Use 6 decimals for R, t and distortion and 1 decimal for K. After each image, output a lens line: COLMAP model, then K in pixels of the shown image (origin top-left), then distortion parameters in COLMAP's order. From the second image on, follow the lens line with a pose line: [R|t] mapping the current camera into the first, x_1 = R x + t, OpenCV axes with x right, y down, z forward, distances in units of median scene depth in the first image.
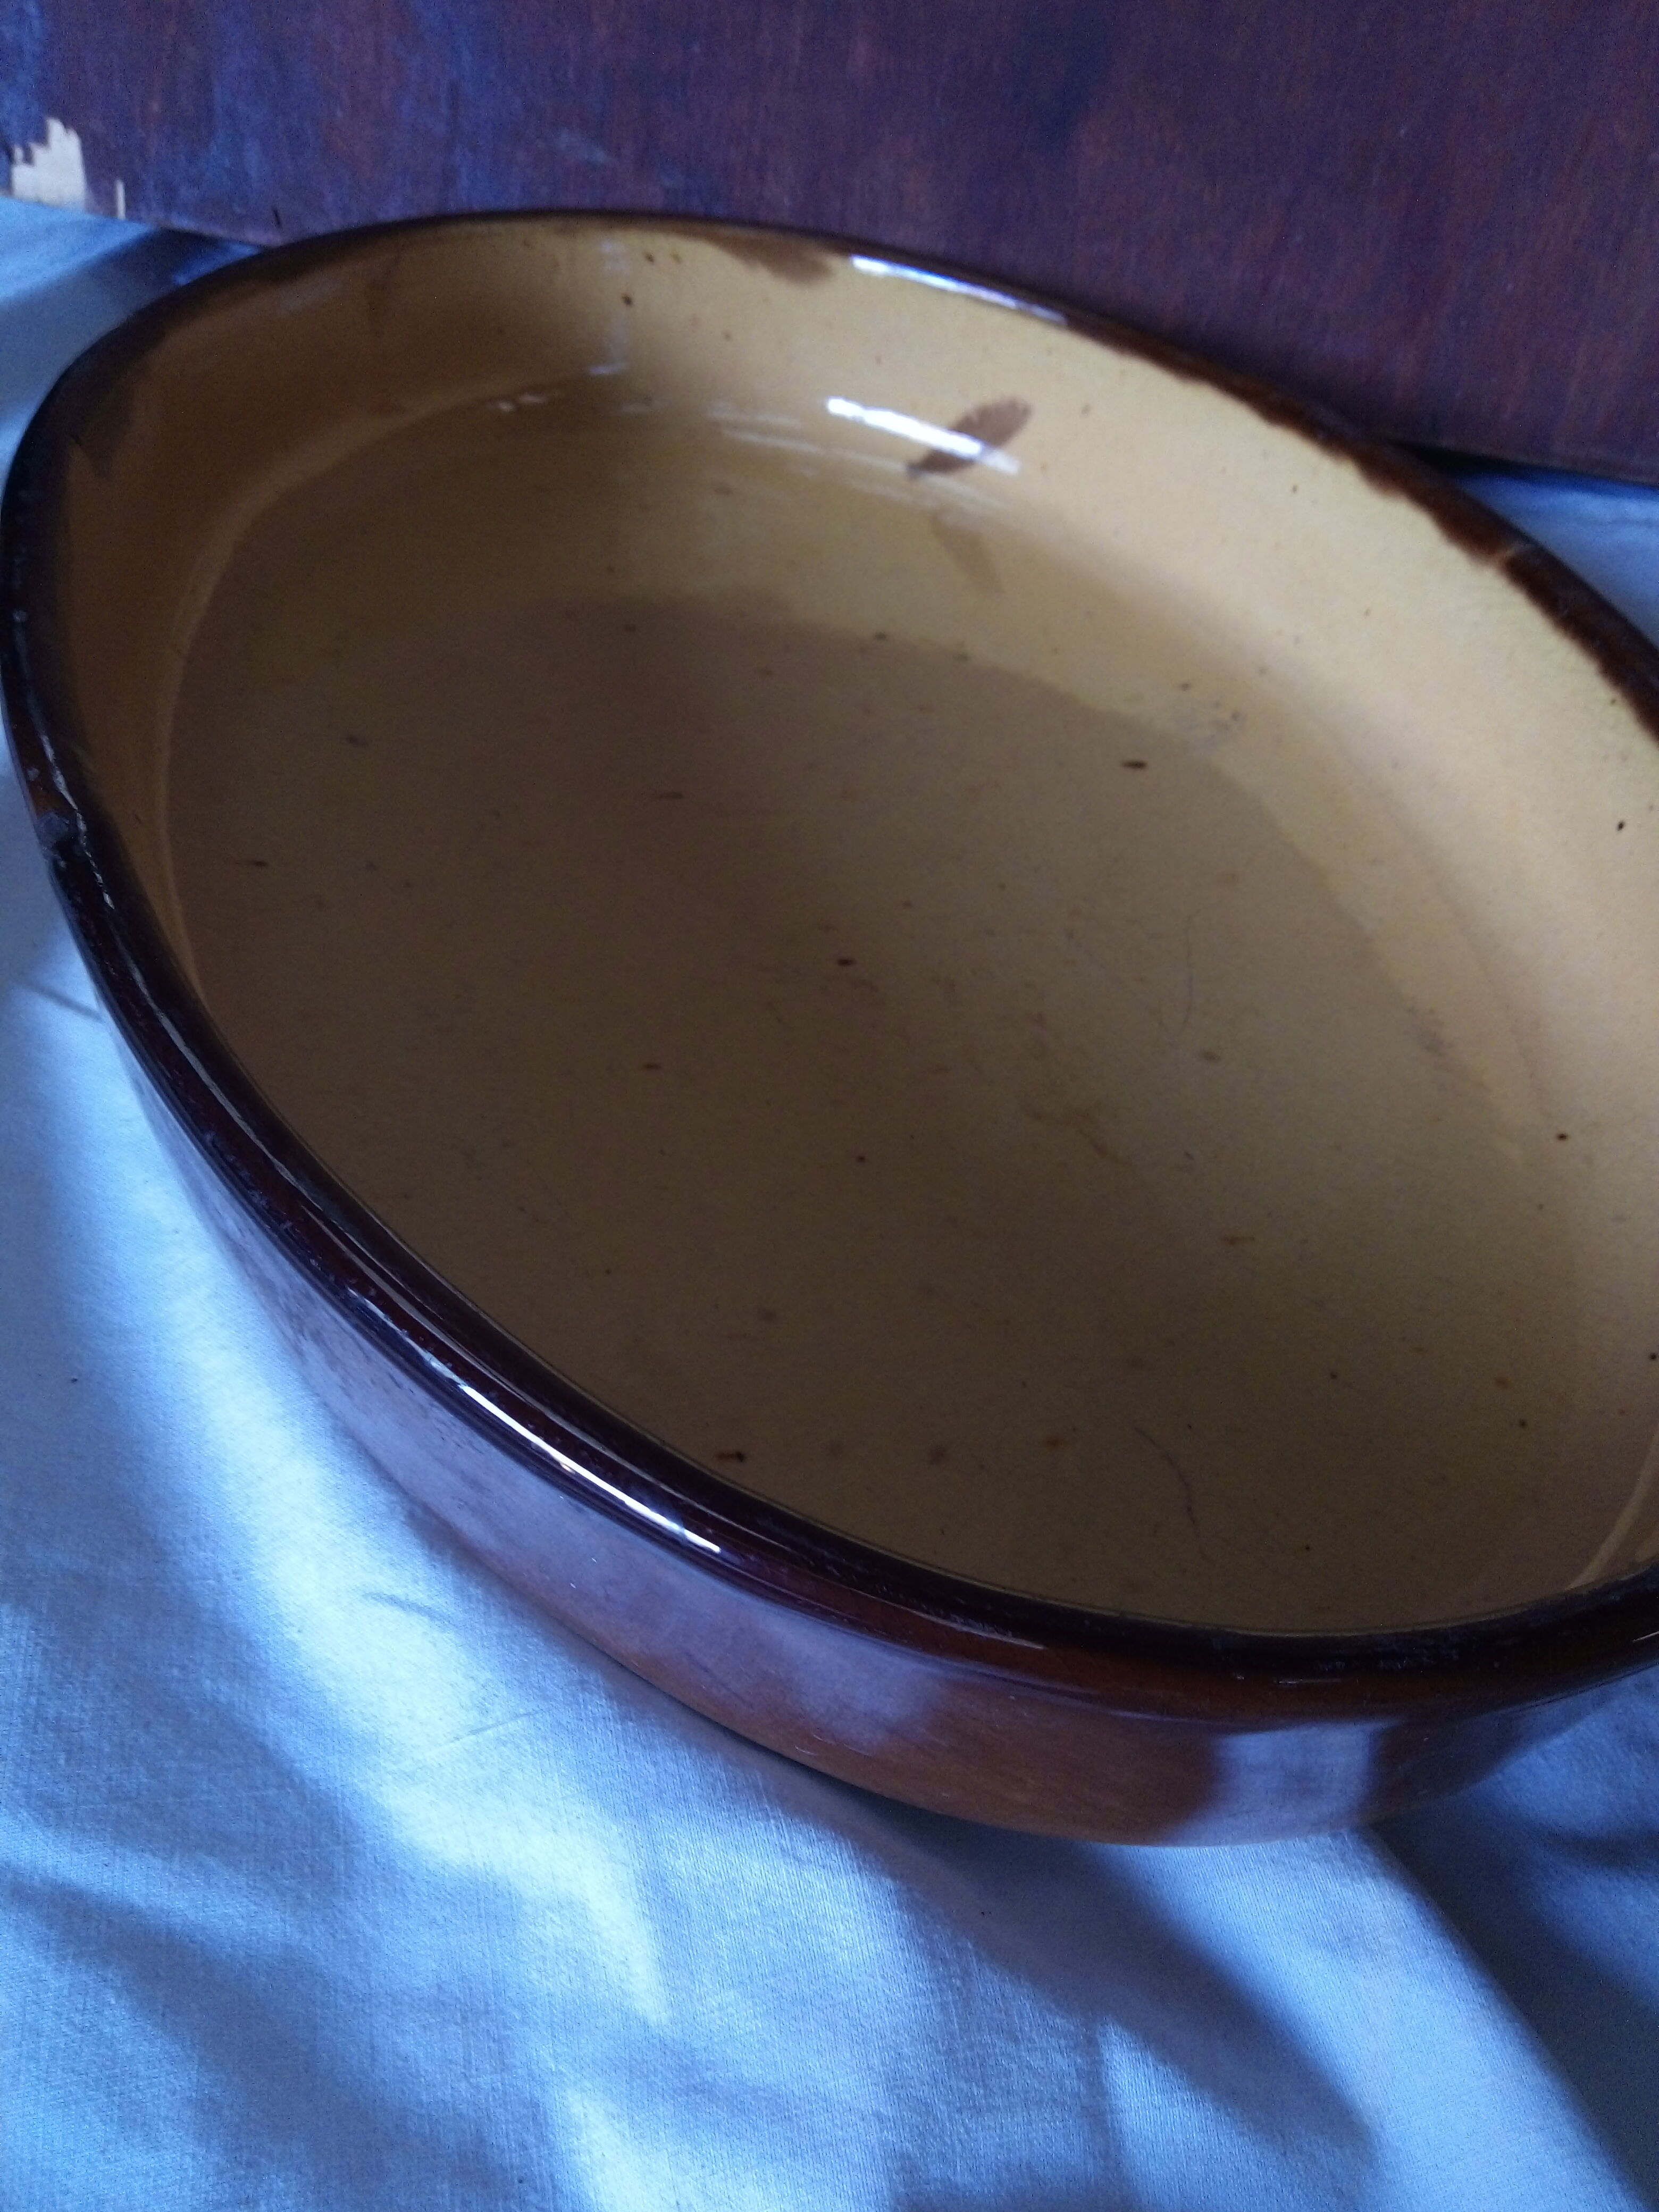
lens RADIAL K [[1666.1, 0, 822.9], [0, 1666.1, 1139.0], [0, 0, 1]] dist [-0.001770, 0.010734]
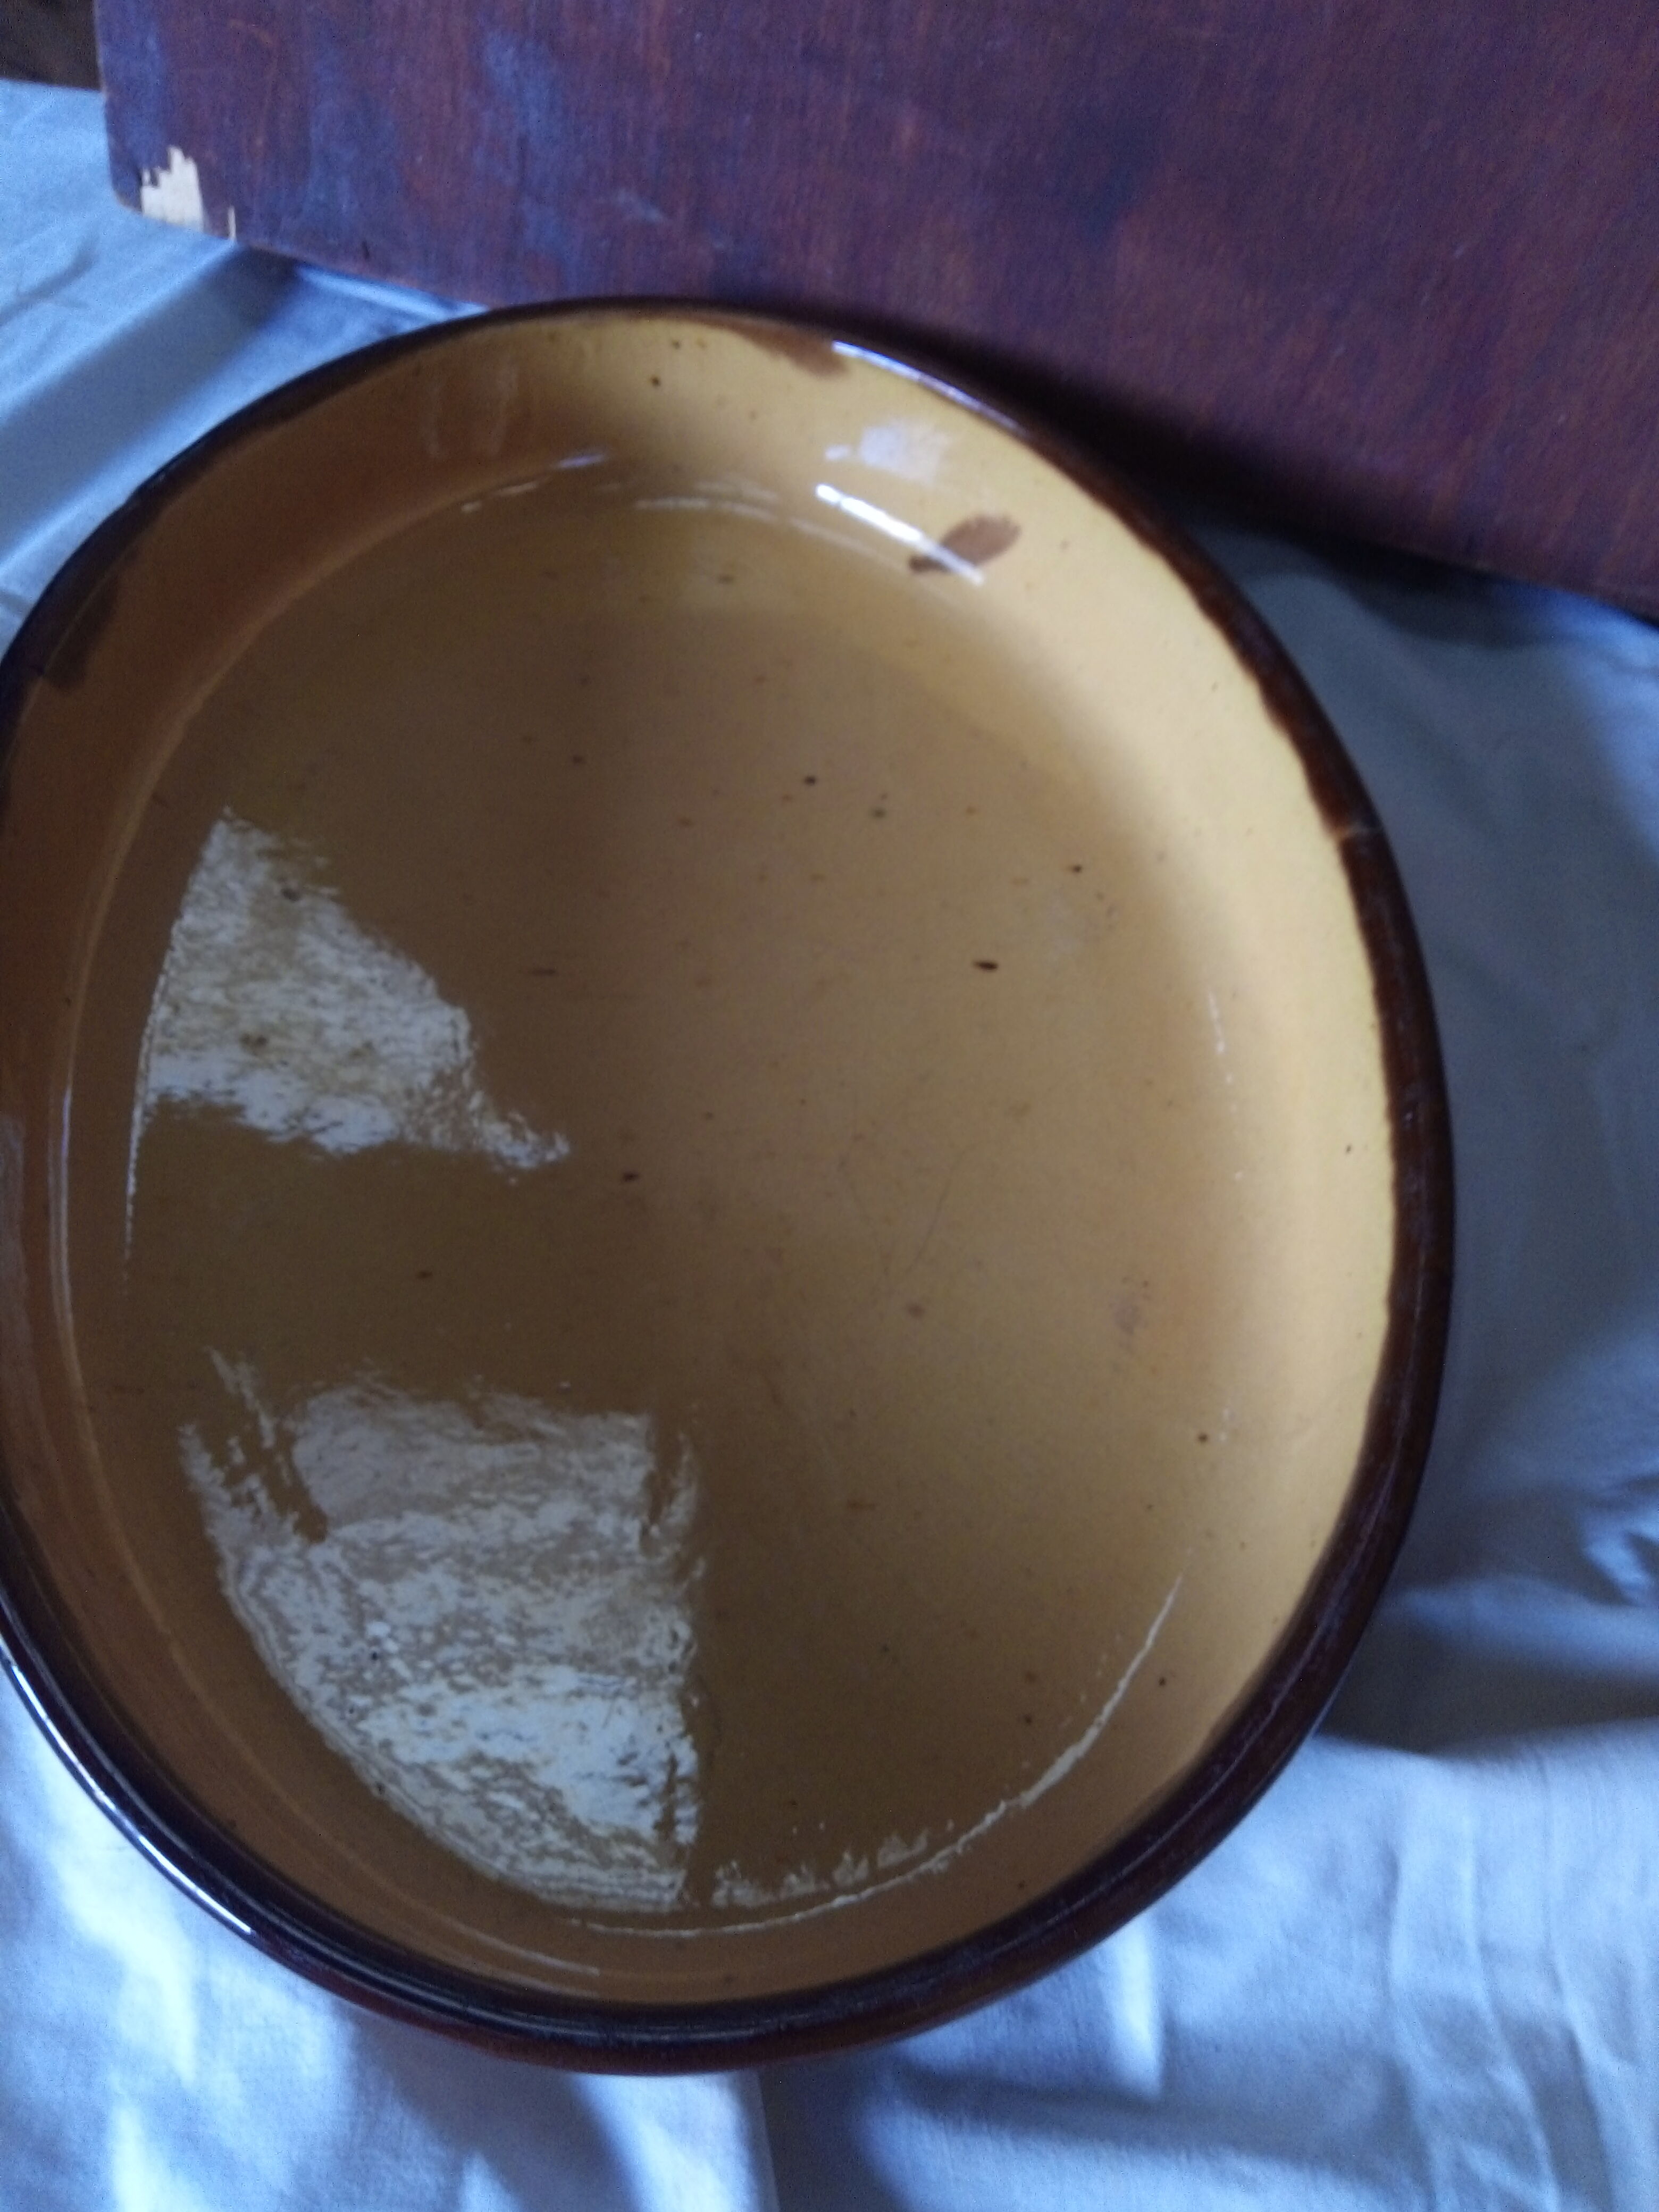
lens RADIAL K [[1666.1, 0, 822.9], [0, 1666.1, 1139.0], [0, 0, 1]] dist [-0.001770, 0.010734]
pose [[0.974086, 0.152113, -0.167386, 0.244002], [-0.117458, 0.972654, 0.200368, -0.276263], [0.193287, -0.175514, 0.965316, -0.075954]]
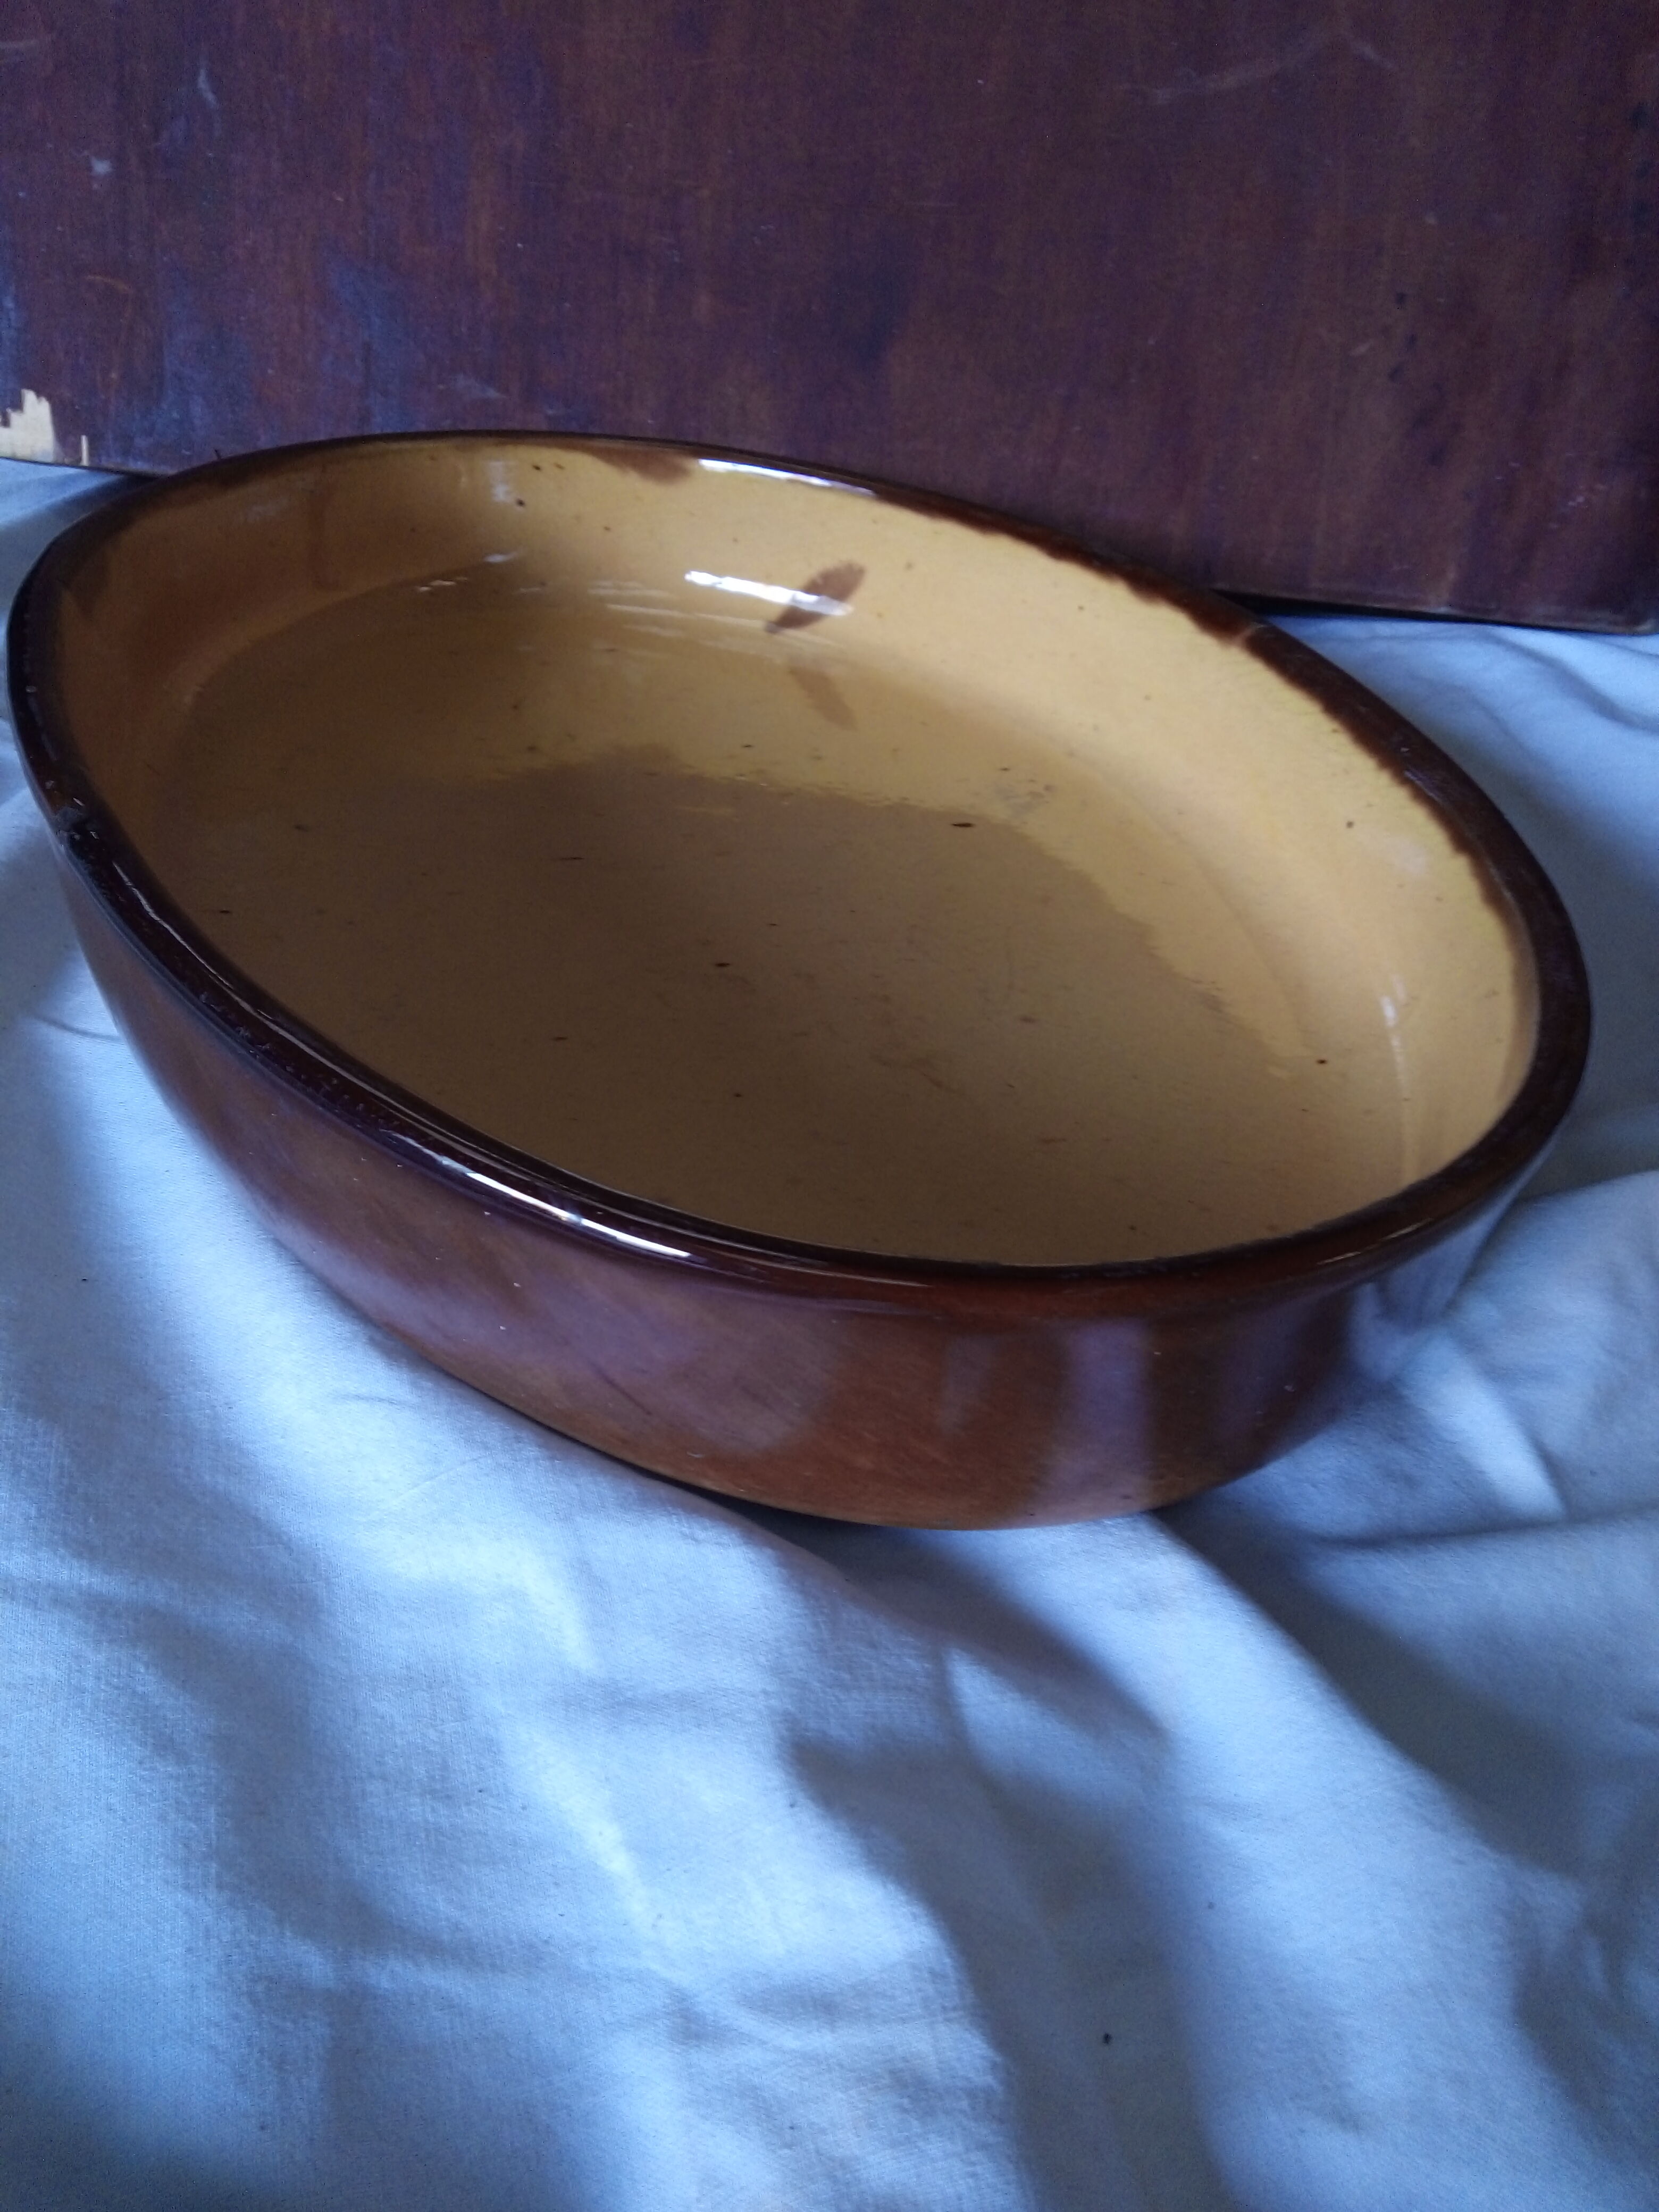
lens RADIAL K [[1653.8, 0, 830.7], [0, 1653.8, 1160.8], [0, 0, 1]] dist [-0.000655, 0.003698]
pose [[0.996804, -0.067871, 0.042145, 0.023044], [0.073006, 0.988087, -0.135479, 0.143351], [-0.032447, 0.138123, 0.989883, -0.114833]]
